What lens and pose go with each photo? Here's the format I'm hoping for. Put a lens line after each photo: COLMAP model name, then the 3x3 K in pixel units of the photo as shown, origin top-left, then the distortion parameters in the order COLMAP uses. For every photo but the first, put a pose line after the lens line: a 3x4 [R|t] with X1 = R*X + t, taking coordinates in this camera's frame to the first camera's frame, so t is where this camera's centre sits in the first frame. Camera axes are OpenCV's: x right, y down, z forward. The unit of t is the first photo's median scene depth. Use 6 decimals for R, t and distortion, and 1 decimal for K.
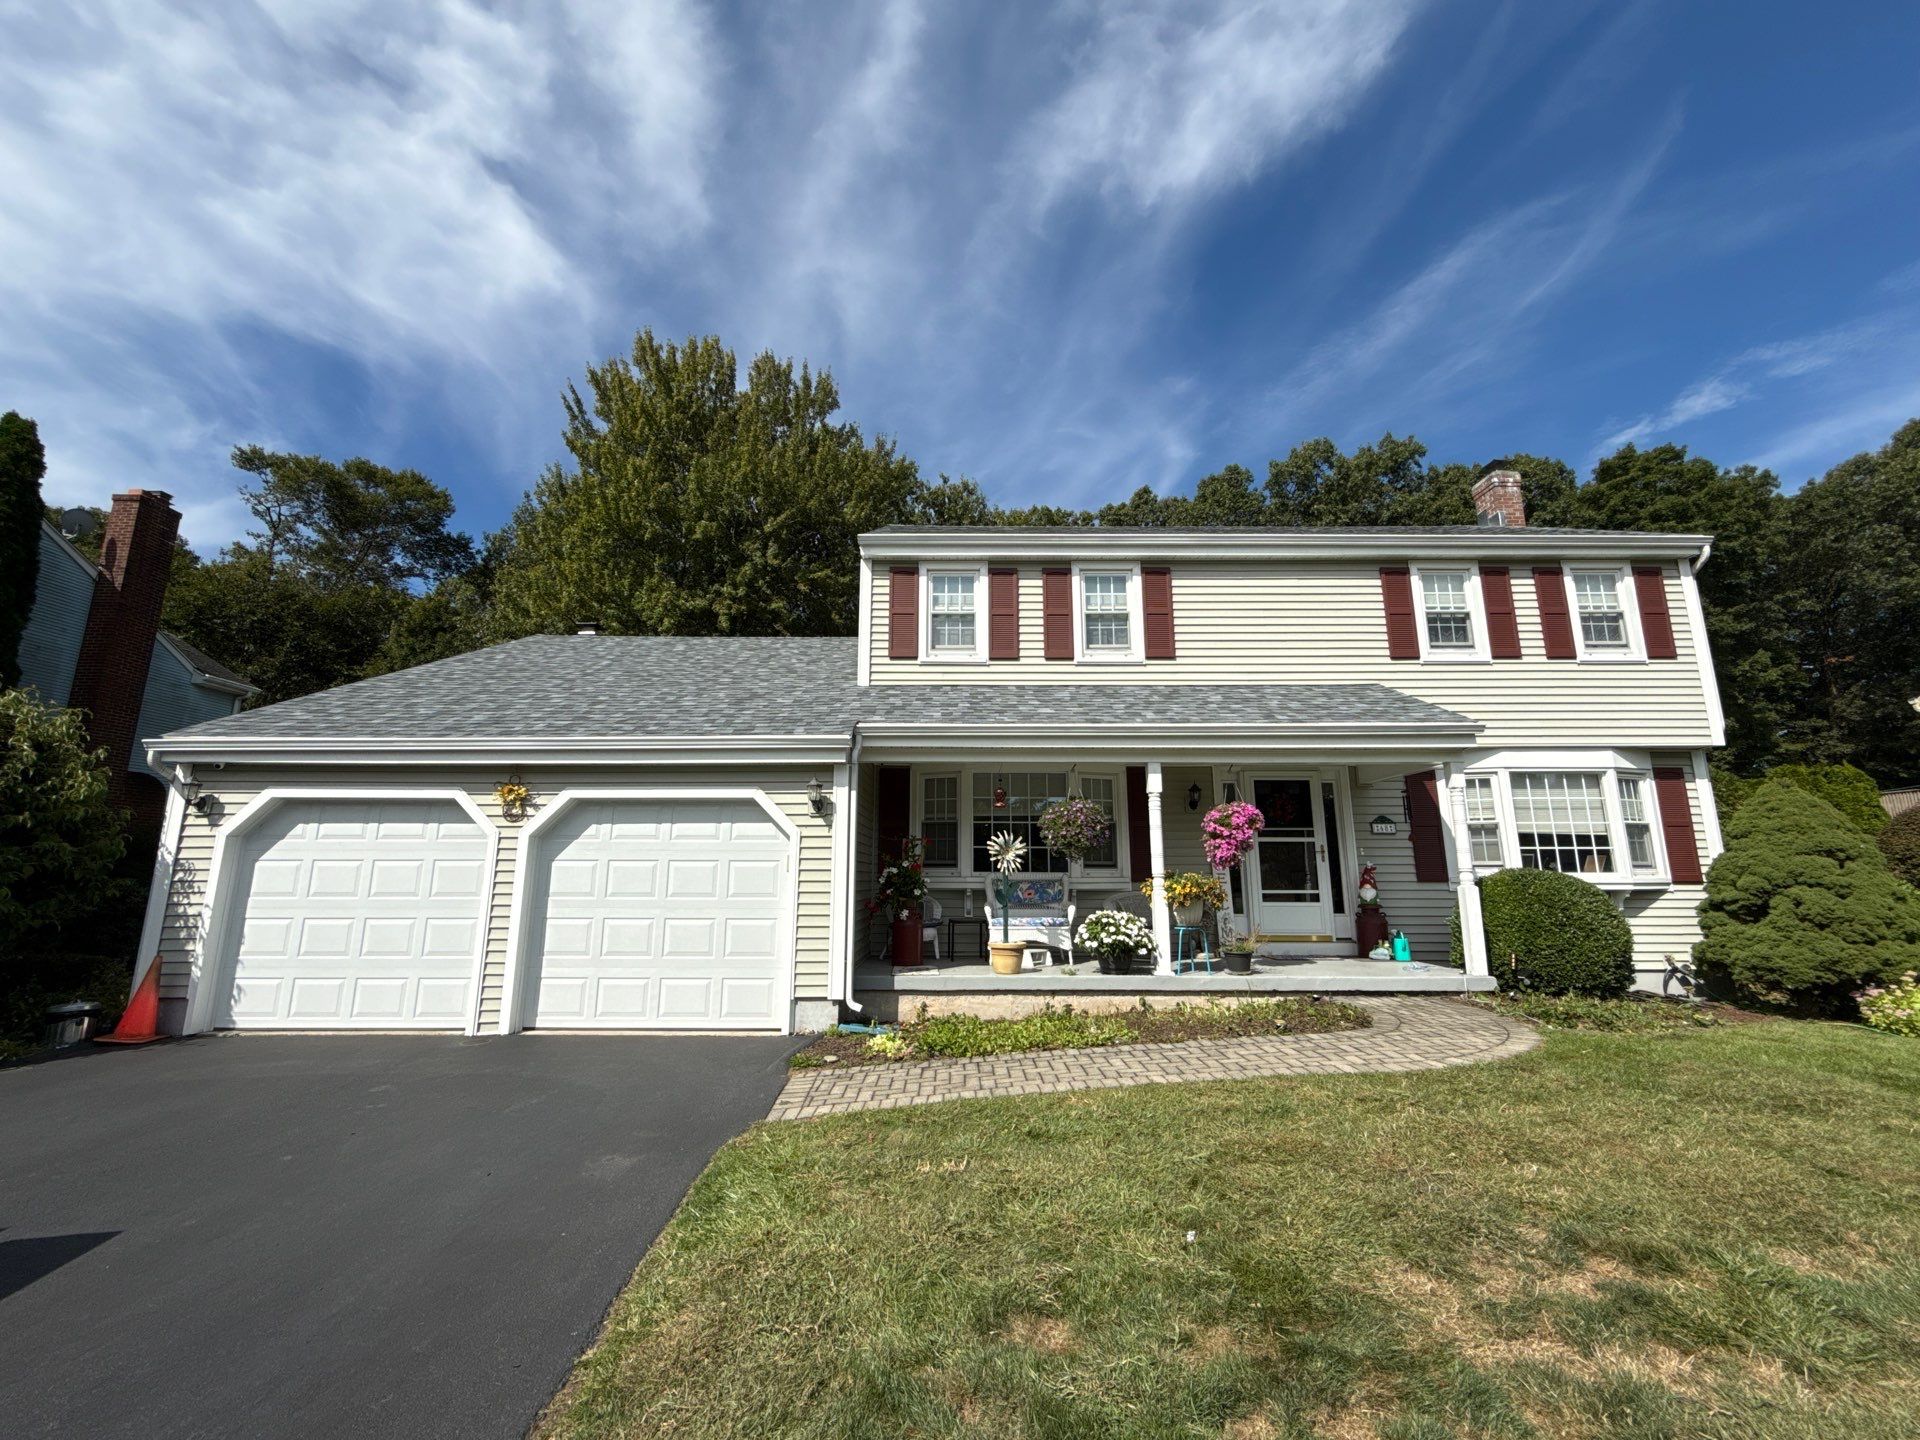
lens RADIAL K [[779.5, 0, 960.0], [0, 779.5, 720.0], [0, 0, 1]] dist [0.001787, -0.000117]
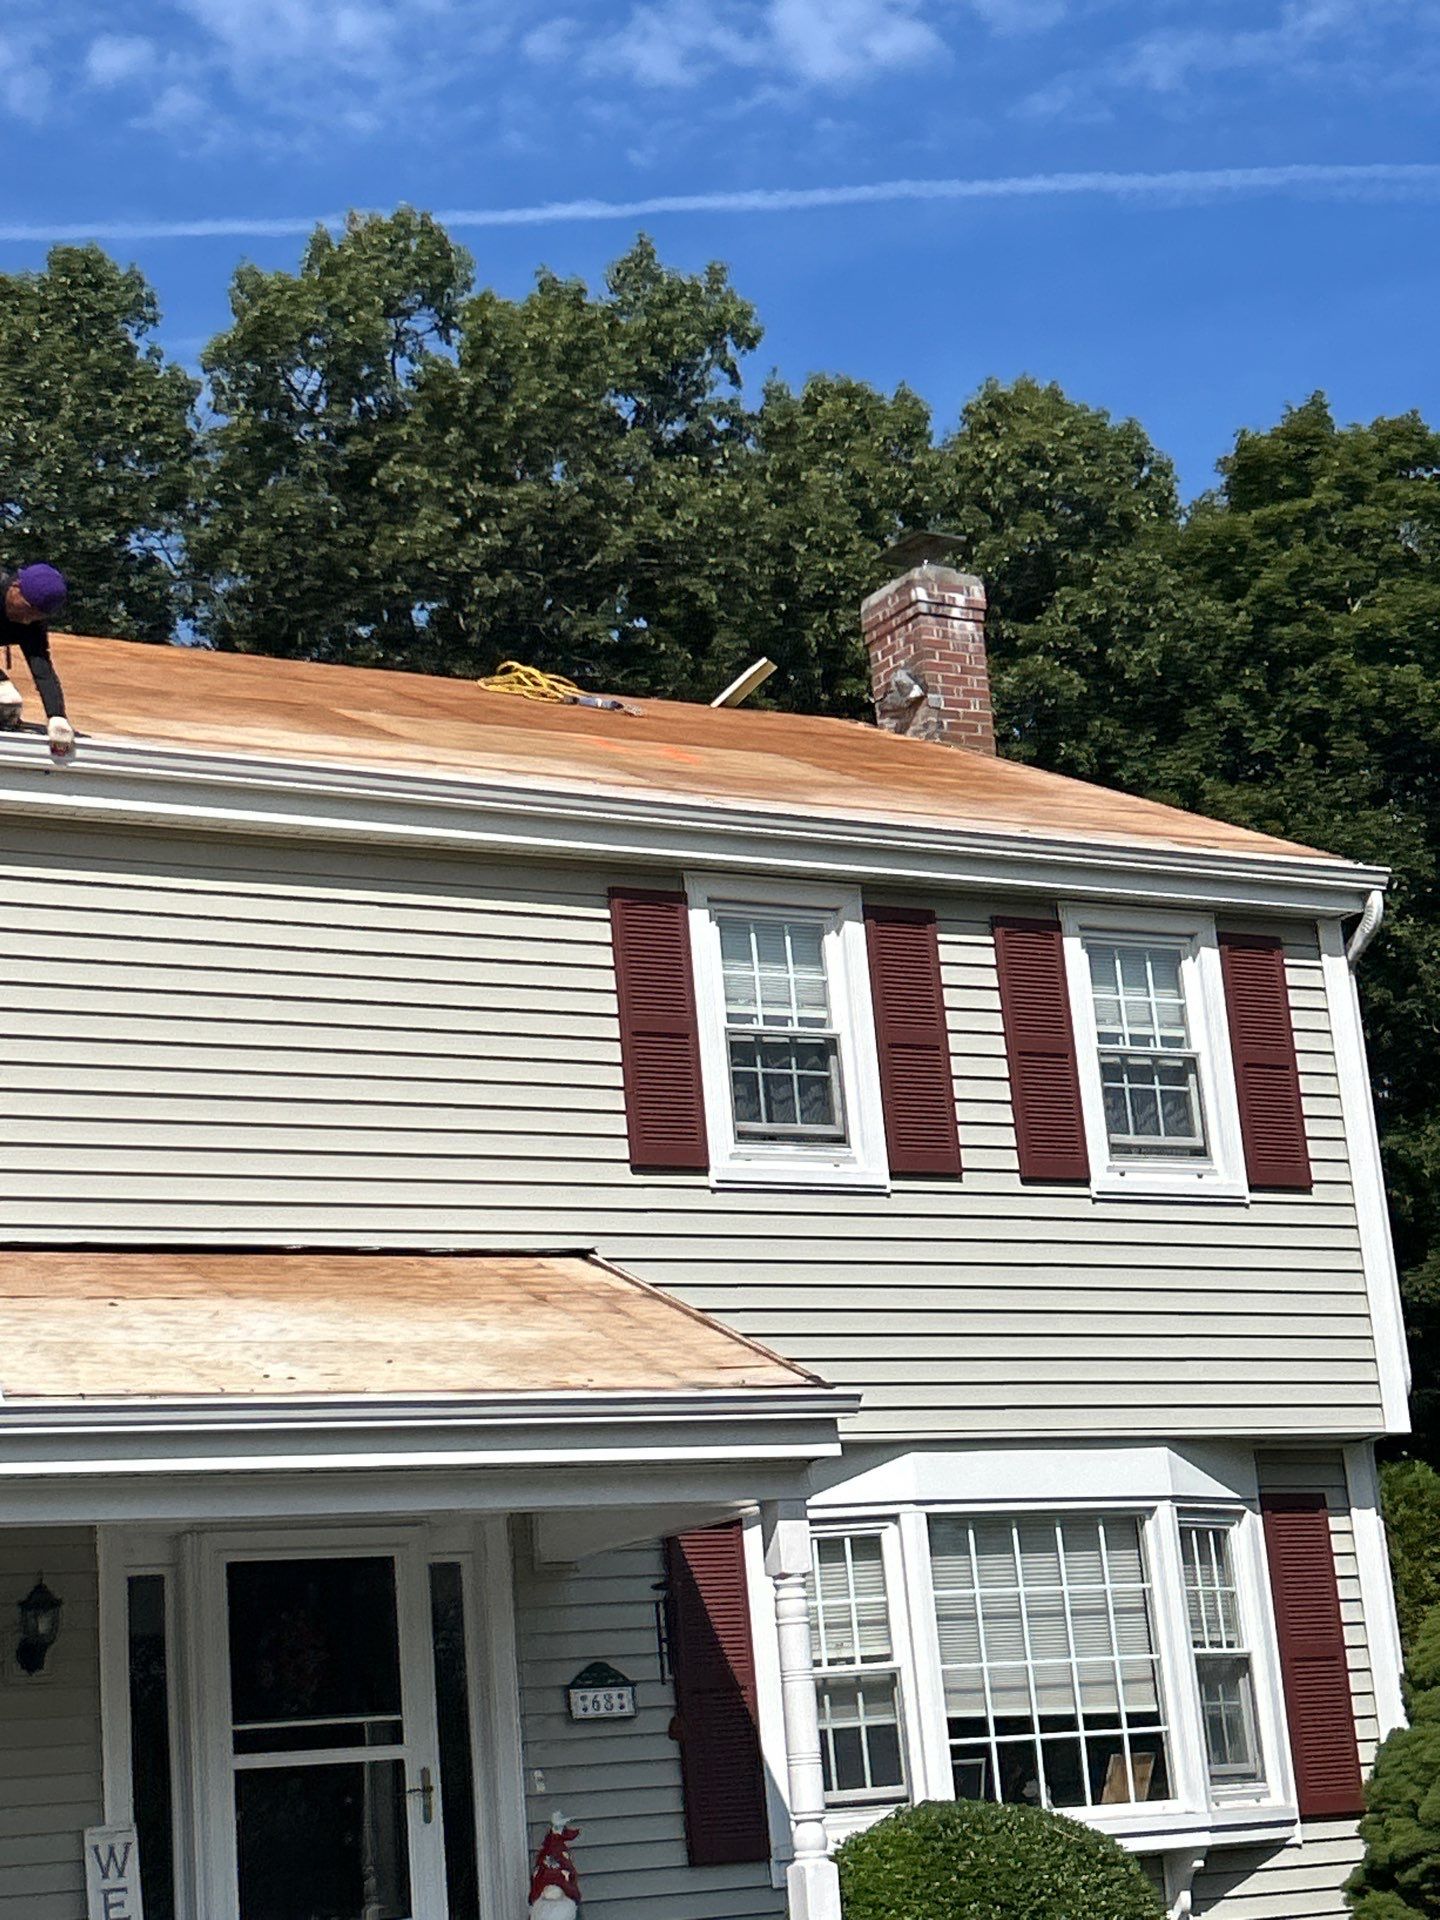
lens RADIAL K [[3465.1, 0, 720.0], [0, 3465.1, 960.0], [0, 0, 1]] dist [0.296422, -1.248884]
pose [[0.861271, 0.057781, 0.504850, -0.158408], [-0.018315, 0.996398, -0.082794, -0.046536], [-0.507816, 0.062062, 0.859227, -0.279517]]
